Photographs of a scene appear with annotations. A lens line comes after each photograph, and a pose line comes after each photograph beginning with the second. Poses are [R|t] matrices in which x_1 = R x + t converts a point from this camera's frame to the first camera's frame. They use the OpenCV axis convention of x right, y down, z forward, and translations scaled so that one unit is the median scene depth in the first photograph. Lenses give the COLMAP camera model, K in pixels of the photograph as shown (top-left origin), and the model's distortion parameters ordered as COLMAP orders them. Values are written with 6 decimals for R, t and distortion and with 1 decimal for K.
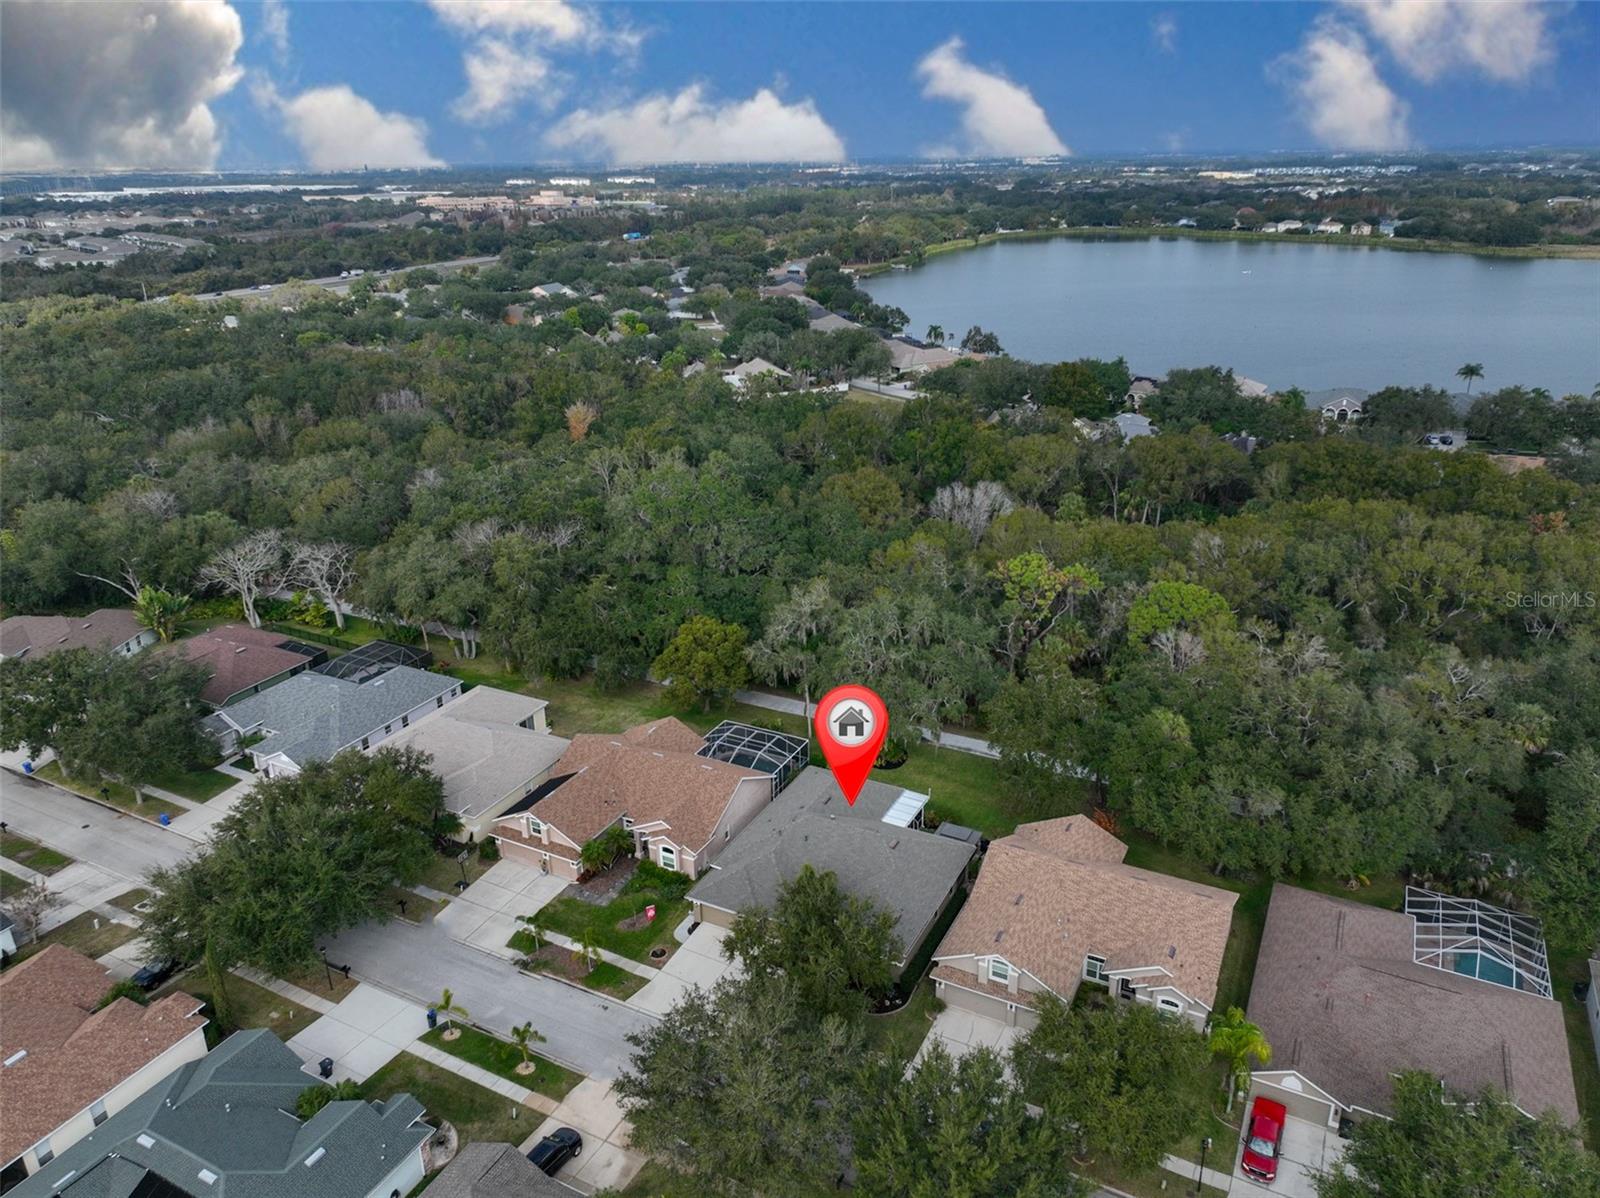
lens RADIAL K [[1103.6, 0, 800.0], [0, 1103.6, 599.0], [0, 0, 1]] dist [0.010605, 0.007043]
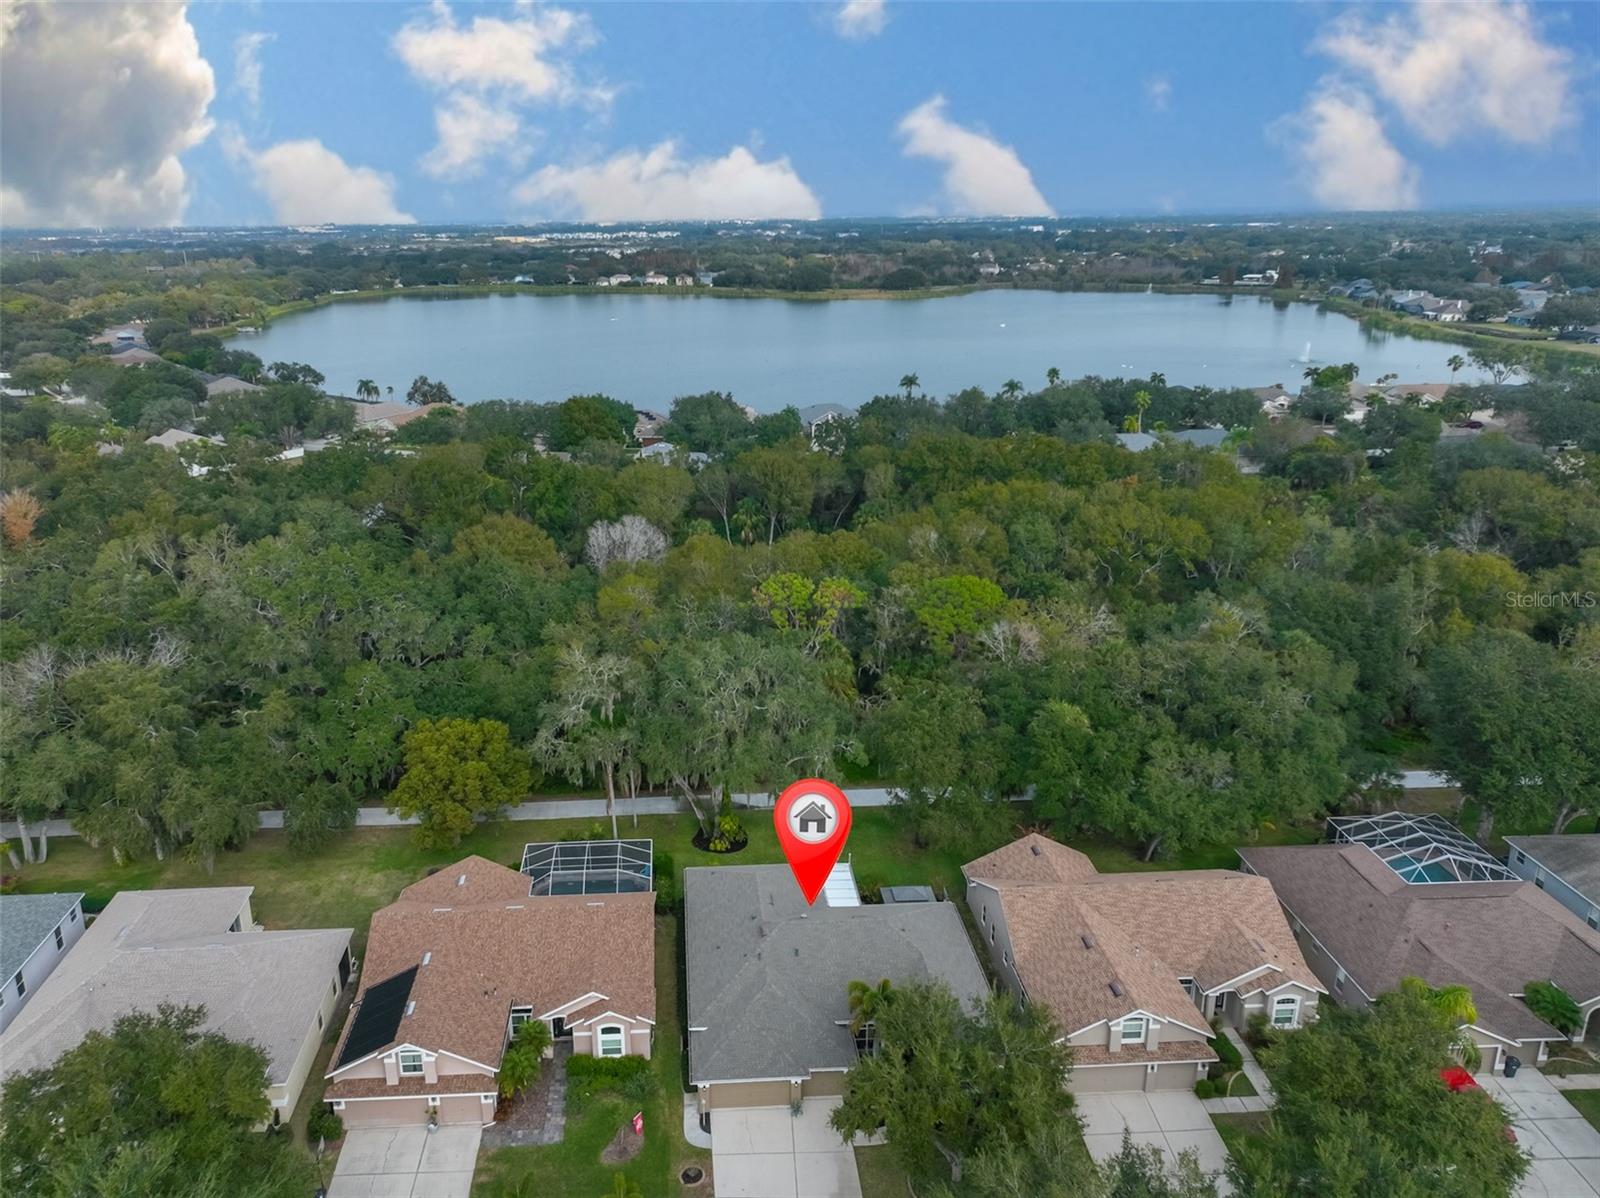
lens RADIAL K [[1151.8, 0, 709.9], [0, 1151.8, 595.9], [0, 0, 1]] dist [0.003235, 0.001138]
pose [[0.867372, -0.152512, 0.473715, -0.240638], [0.185400, 0.982389, -0.023188, -0.011739], [-0.461836, 0.107939, 0.880373, 0.185217]]
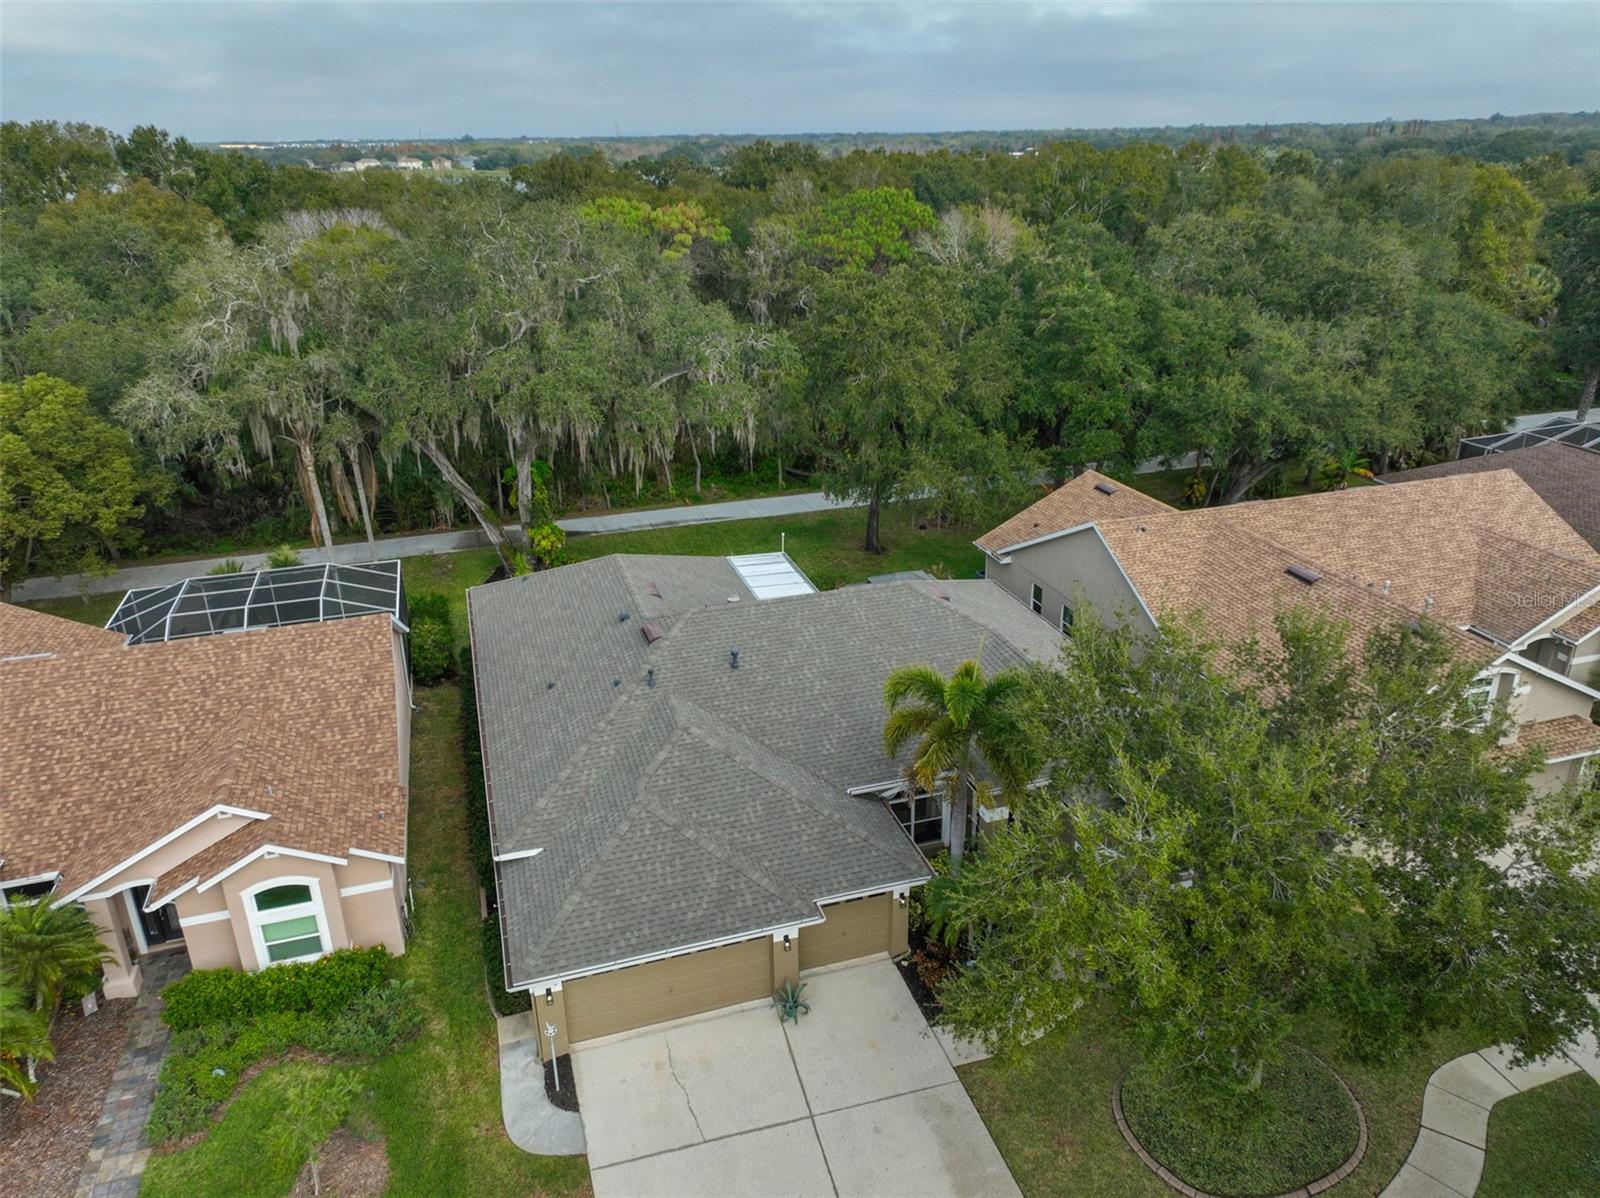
lens RADIAL K [[1113.3, 0, 800.0], [0, 1113.3, 599.0], [0, 0, 1]] dist [0.007067, 0.003904]
pose [[0.703967, -0.260355, 0.660792, -0.123844], [0.261675, 0.960016, 0.099479, 0.105697], [-0.660271, 0.102883, 0.743948, 0.455473]]
